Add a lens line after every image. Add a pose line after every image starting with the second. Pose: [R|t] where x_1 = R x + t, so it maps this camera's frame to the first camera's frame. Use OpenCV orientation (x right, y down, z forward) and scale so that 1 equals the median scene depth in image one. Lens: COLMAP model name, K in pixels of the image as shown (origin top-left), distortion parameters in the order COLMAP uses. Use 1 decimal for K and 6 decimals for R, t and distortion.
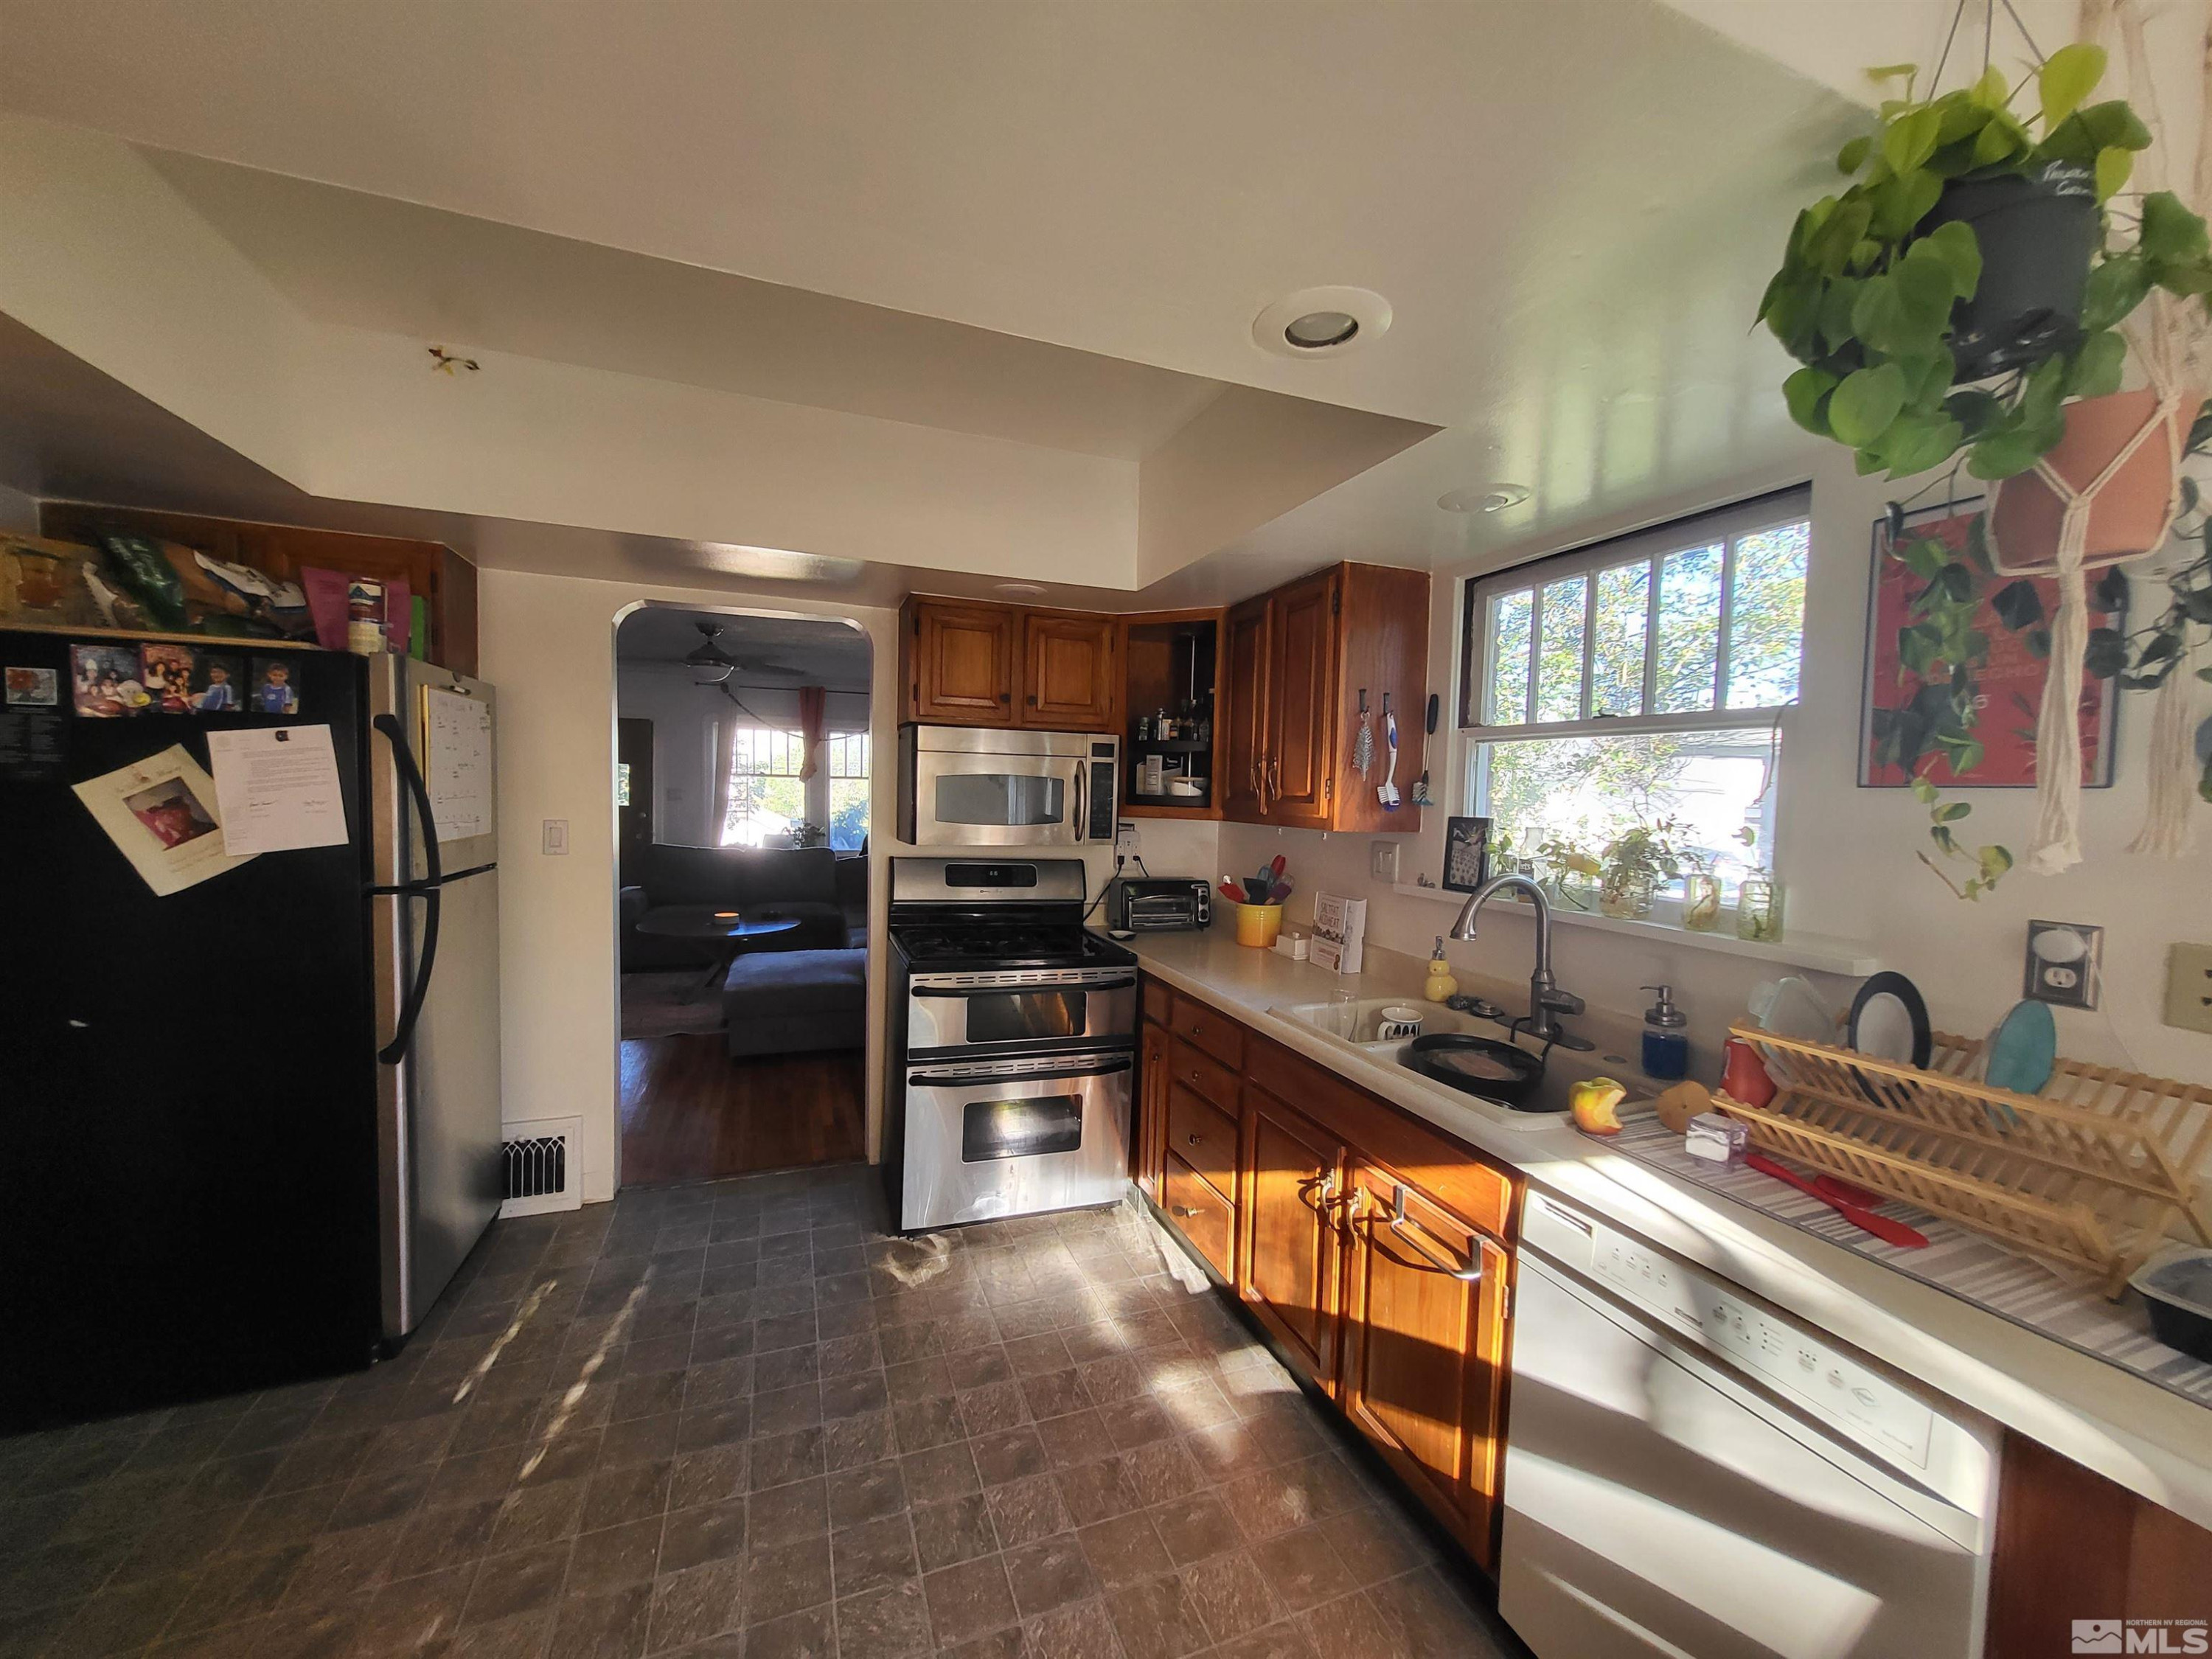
lens RADIAL K [[865.9, 0, 1115.0], [0, 865.9, 834.4], [0, 0, 1]] dist [0.000271, 0.000005]
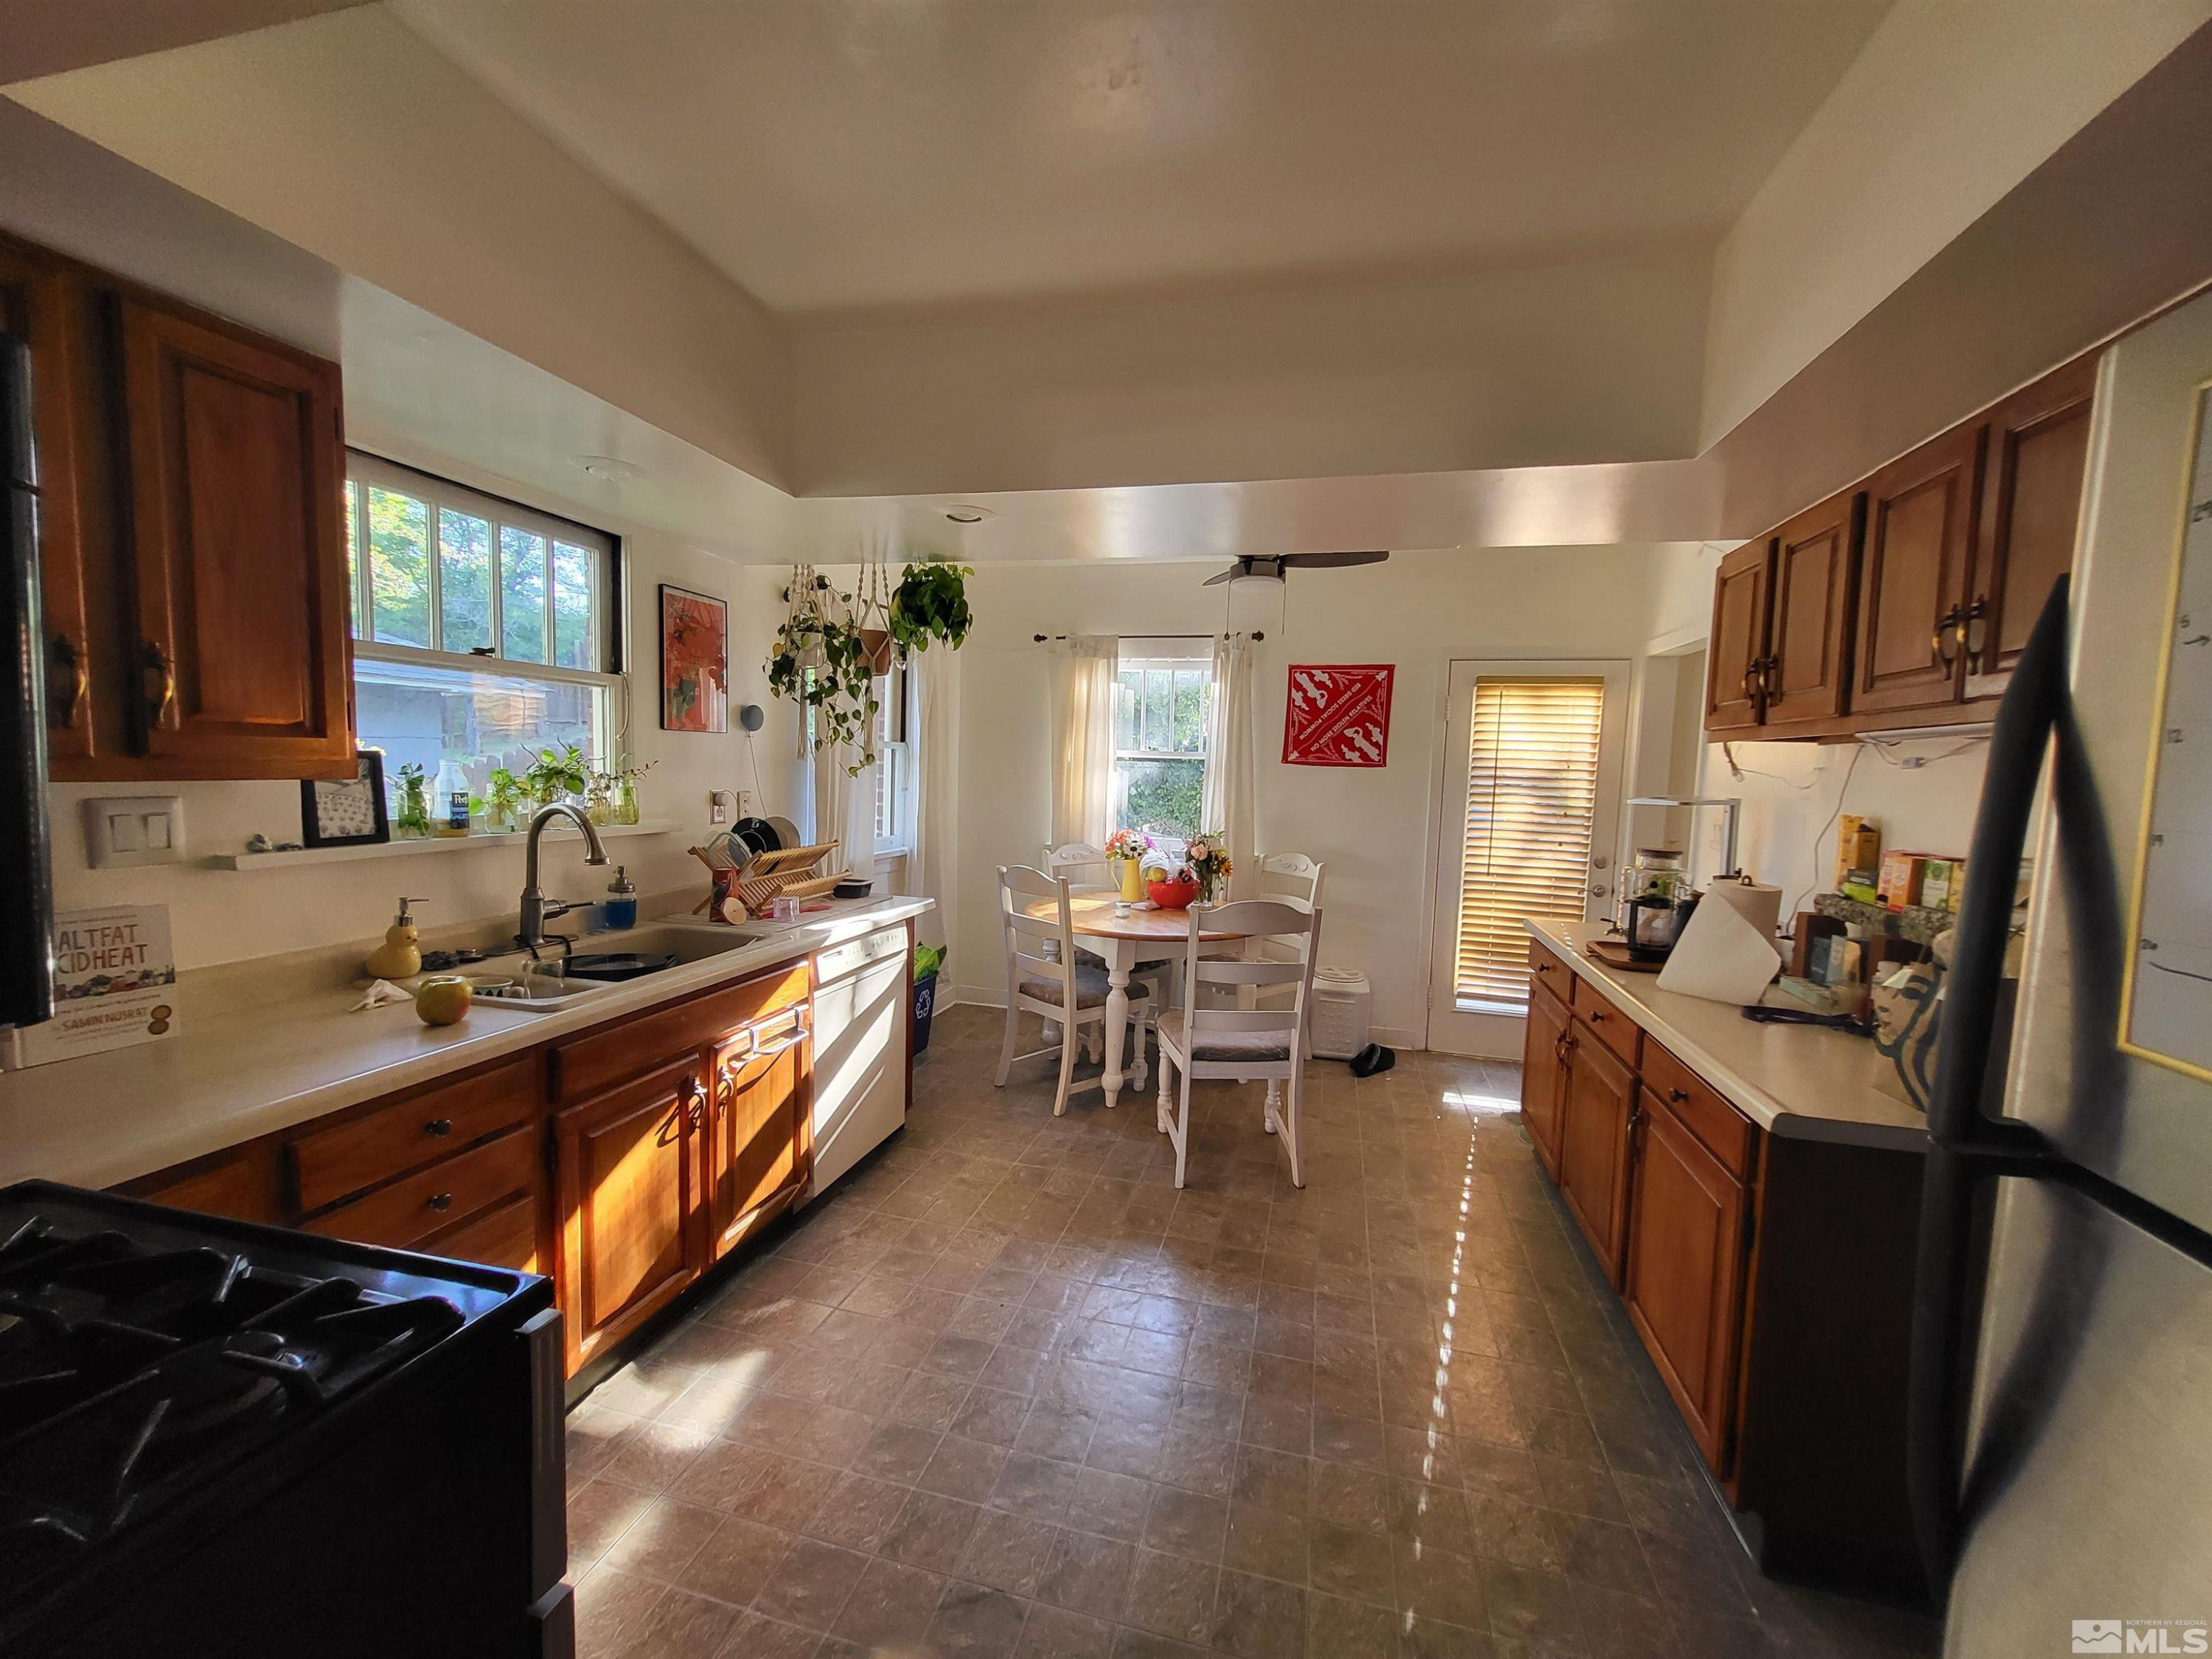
lens RADIAL K [[865.9, 0, 1115.0], [0, 865.9, 834.4], [0, 0, 1]] dist [0.000271, 0.000005]
pose [[-0.822303, -0.098463, 0.560467, -0.747316], [-0.027557, 0.990651, 0.133607, -0.083332], [-0.568383, 0.094421, -0.817328, 1.500112]]
